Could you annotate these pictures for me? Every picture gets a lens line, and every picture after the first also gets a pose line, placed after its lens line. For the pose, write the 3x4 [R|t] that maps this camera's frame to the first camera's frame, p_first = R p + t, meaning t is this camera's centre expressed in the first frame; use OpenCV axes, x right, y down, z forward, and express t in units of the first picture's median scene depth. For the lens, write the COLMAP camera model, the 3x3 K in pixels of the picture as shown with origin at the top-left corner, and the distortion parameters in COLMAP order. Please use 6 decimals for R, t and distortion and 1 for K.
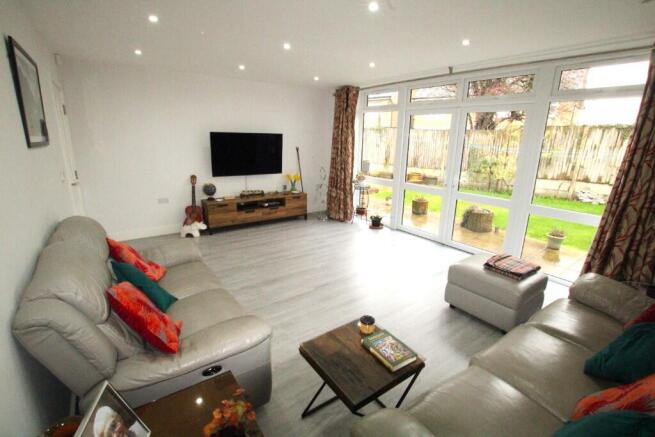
lens RADIAL K [[311.8, 0, 328.1], [0, 311.8, 216.5], [0, 0, 1]] dist [-0.027197, 0.000020]
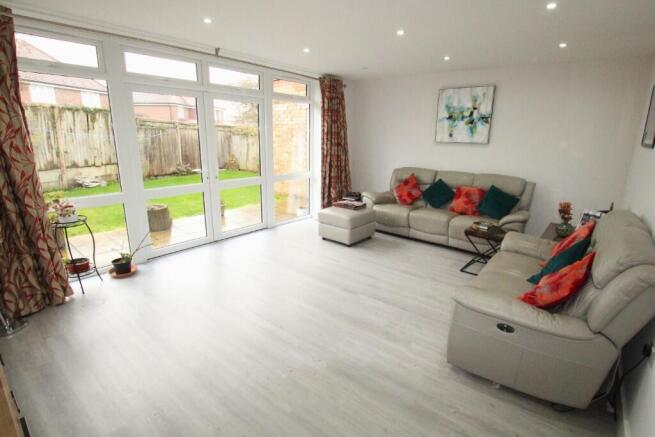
lens RADIAL K [[320.3, 0, 329.0], [0, 320.3, 223.8], [0, 0, 1]] dist [0.004098, 0.000011]
pose [[-0.256053, -0.289264, 0.922368, -0.354267], [0.220003, 0.911699, 0.346992, -0.131551], [-0.941295, 0.291772, -0.169804, 0.494116]]
